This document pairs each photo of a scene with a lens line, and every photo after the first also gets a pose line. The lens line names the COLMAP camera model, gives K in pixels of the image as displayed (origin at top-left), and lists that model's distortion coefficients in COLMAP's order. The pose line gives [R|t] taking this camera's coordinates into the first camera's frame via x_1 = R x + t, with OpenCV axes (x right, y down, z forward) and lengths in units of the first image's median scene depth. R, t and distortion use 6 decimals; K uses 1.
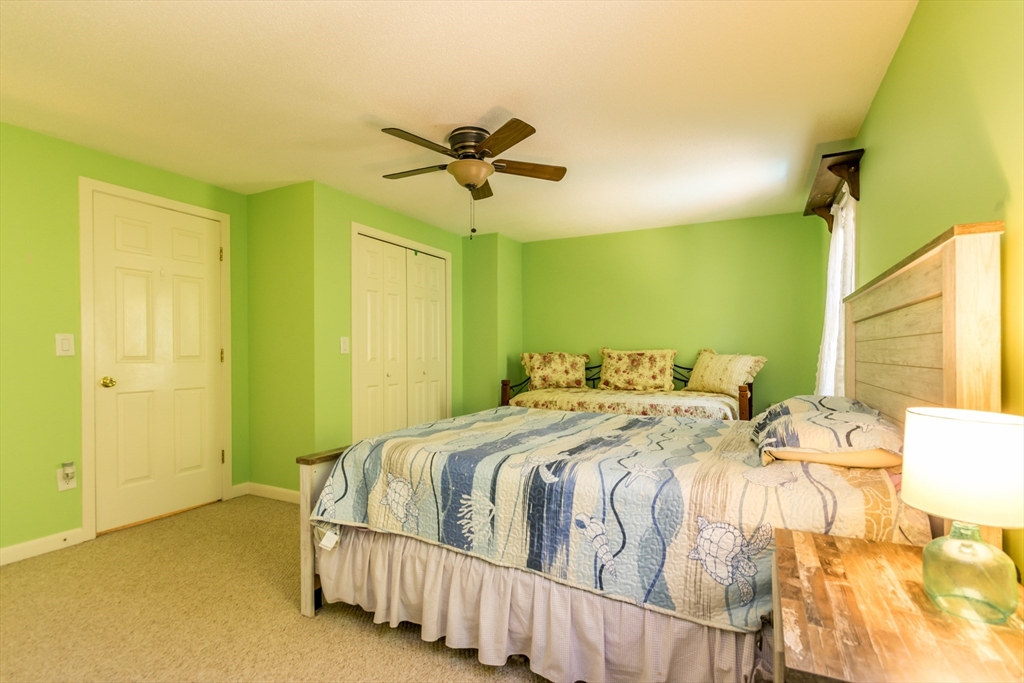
lens RADIAL K [[491.2, 0, 518.1], [0, 491.2, 353.2], [0, 0, 1]] dist [-0.001506, 0.000051]
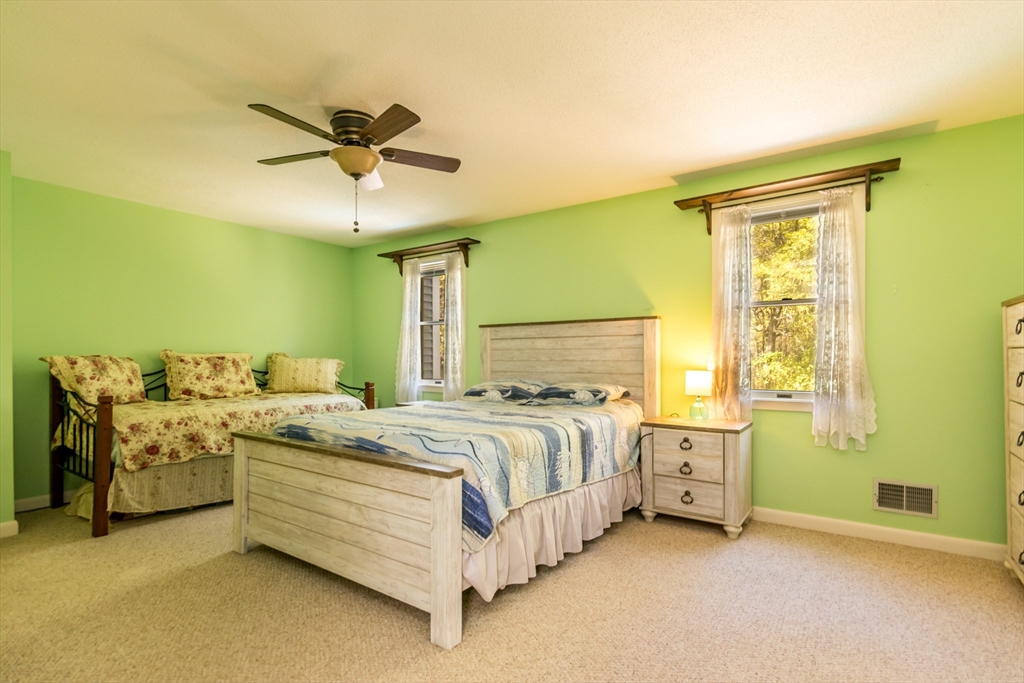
lens RADIAL K [[491.2, 0, 518.1], [0, 491.2, 353.2], [0, 0, 1]] dist [-0.001506, 0.000051]
pose [[0.158729, 0.010731, 0.987264, -0.656098], [0.002207, 0.999935, -0.011224, 0.005902], [-0.987320, 0.003960, 0.158695, 0.374795]]
